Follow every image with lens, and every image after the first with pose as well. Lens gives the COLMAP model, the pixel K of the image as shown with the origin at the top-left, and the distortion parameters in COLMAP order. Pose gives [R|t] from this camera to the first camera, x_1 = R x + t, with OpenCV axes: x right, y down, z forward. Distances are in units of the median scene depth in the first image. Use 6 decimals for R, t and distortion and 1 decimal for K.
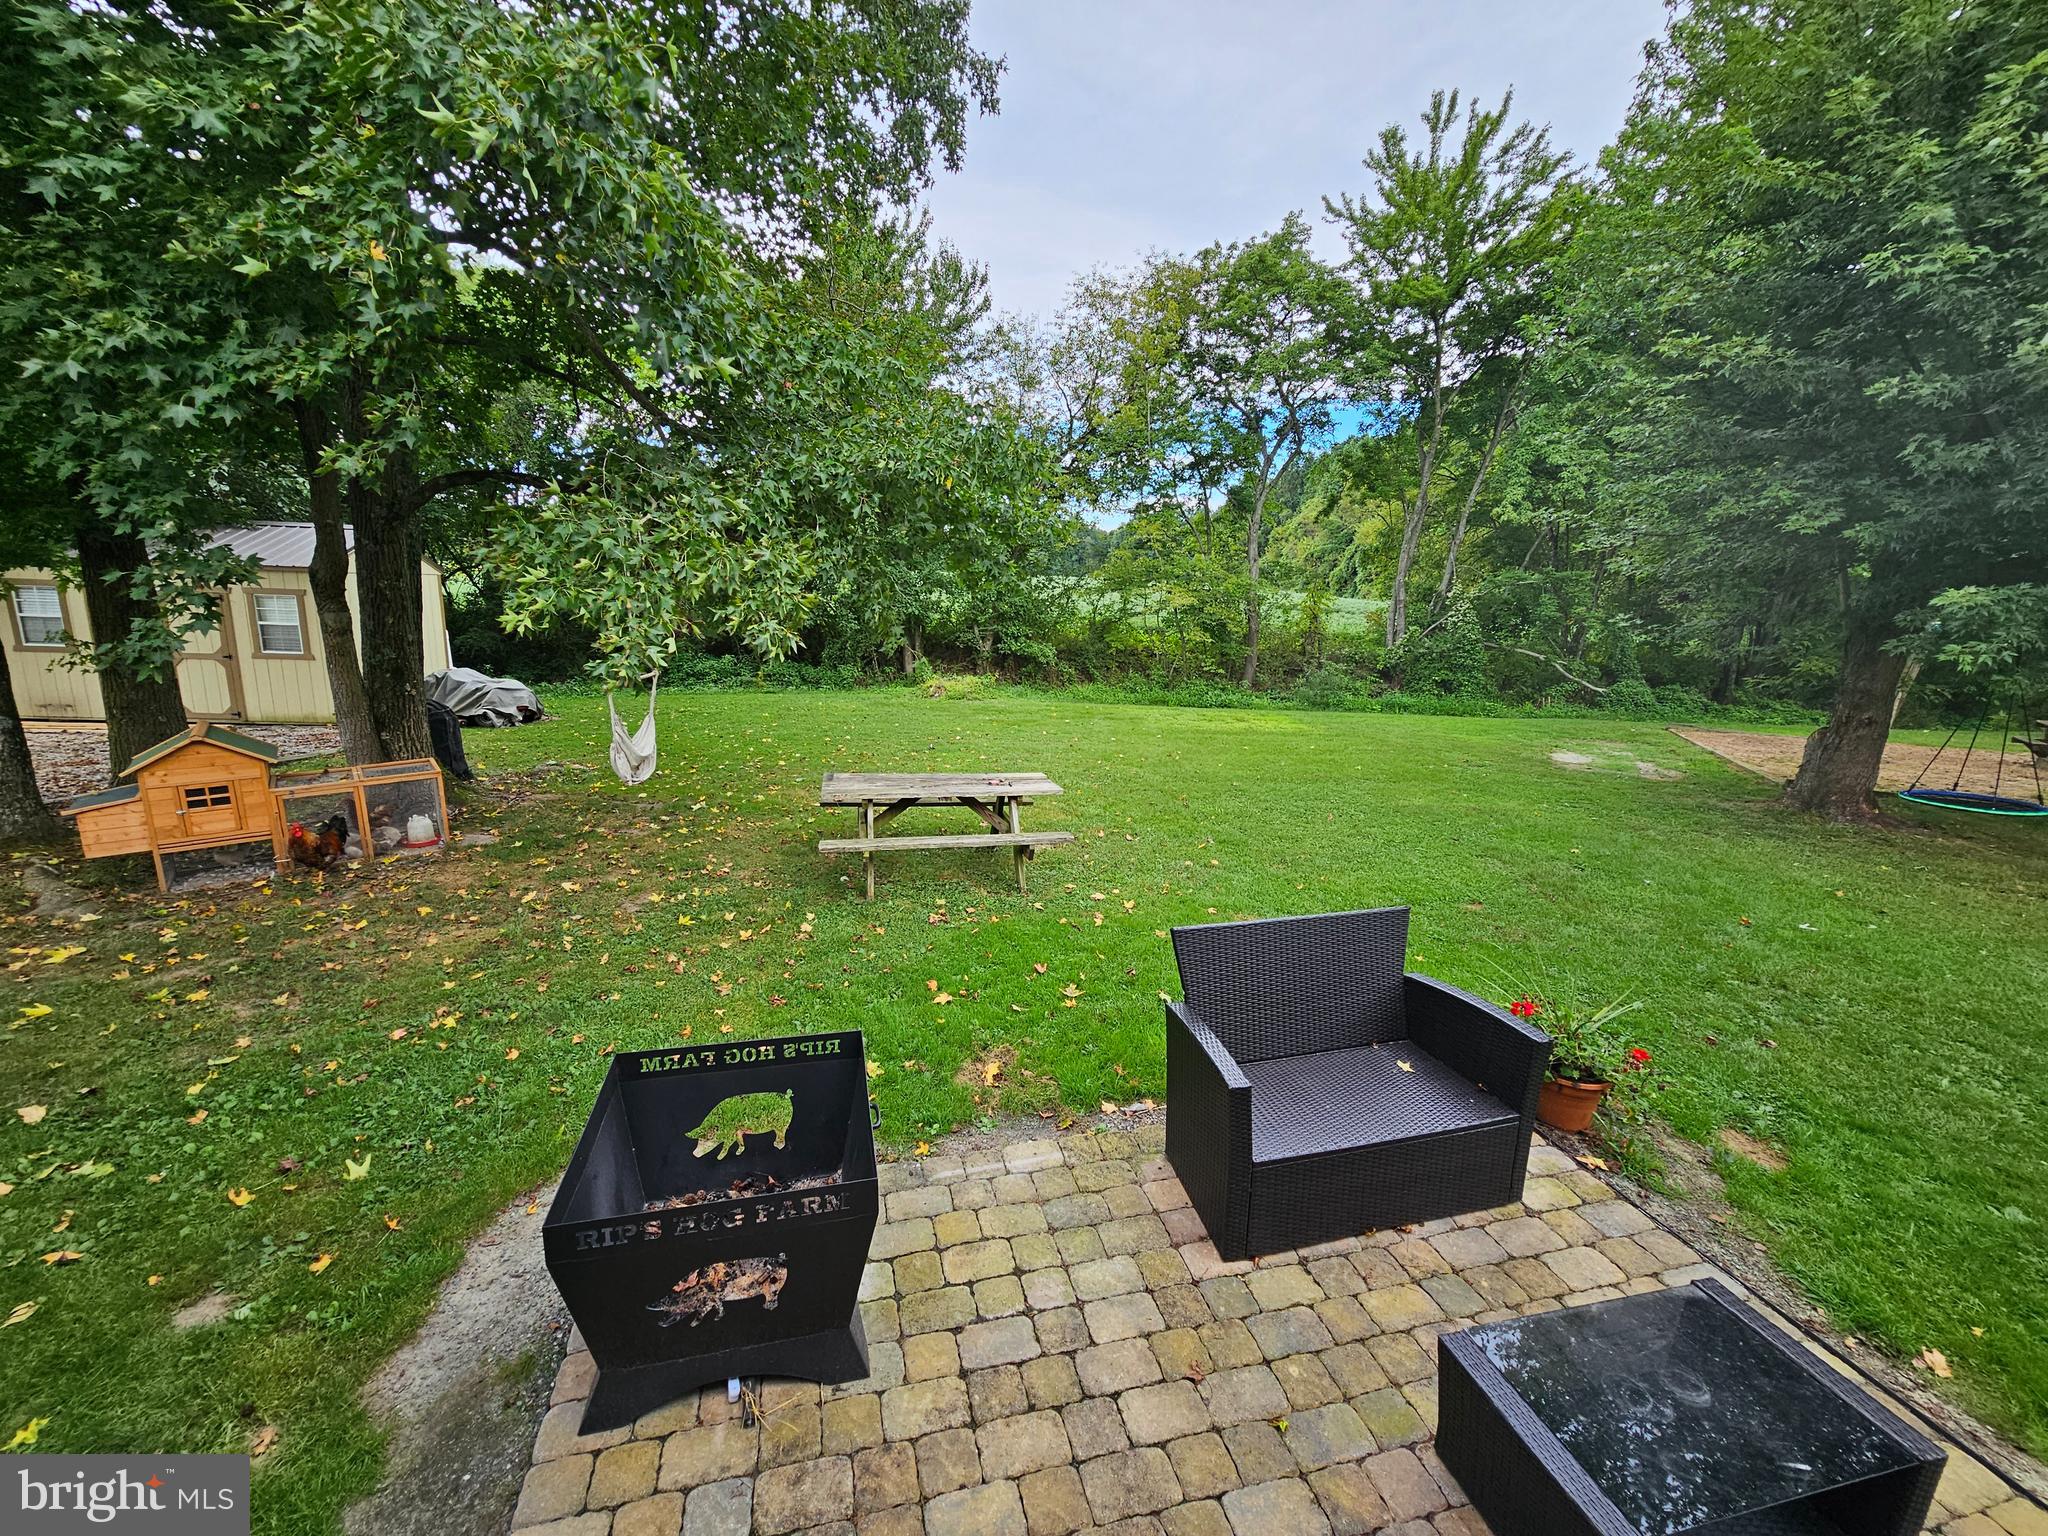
lens RADIAL K [[836.7, 0, 1021.1], [0, 836.7, 767.0], [0, 0, 1]] dist [-0.002734, -0.000852]
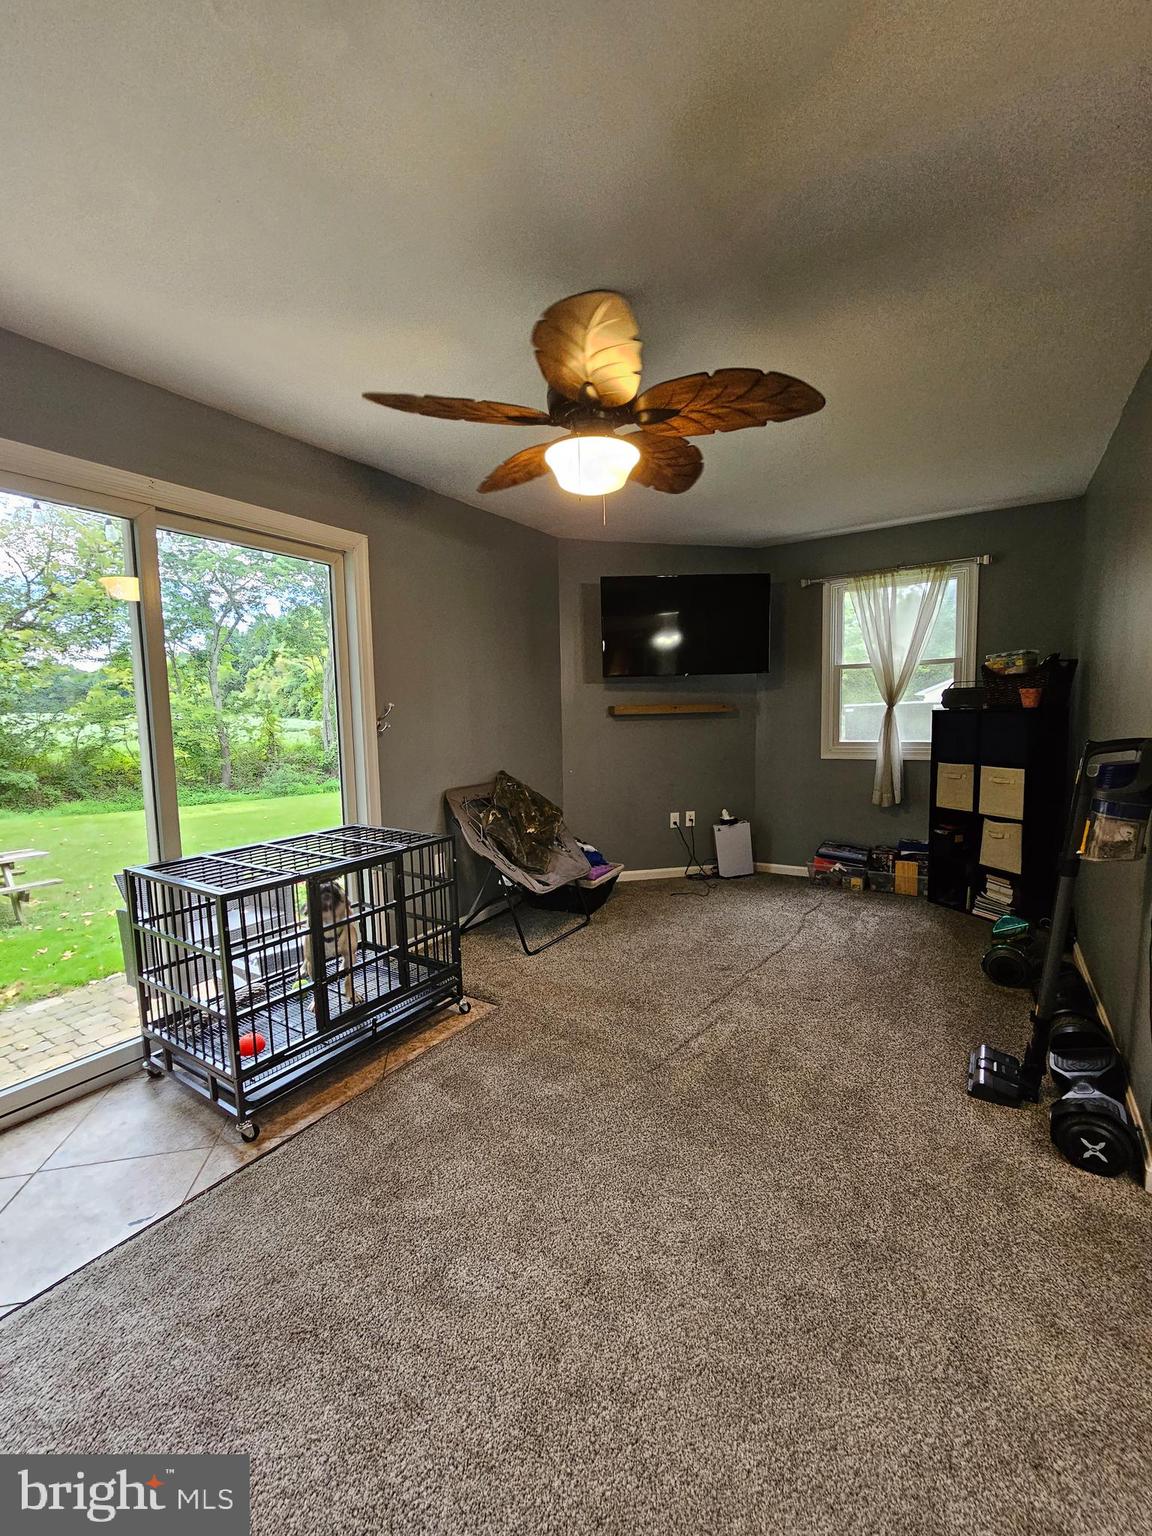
lens RADIAL K [[627.5, 0, 574.6], [0, 627.5, 769.0], [0, 0, 1]] dist [-0.002734, -0.000852]
pose [[0.728815, -0.098668, 0.677564, -0.002484], [0.180949, 0.982137, -0.051615, 0.028554], [-0.660368, 0.160223, 0.733650, -0.122510]]
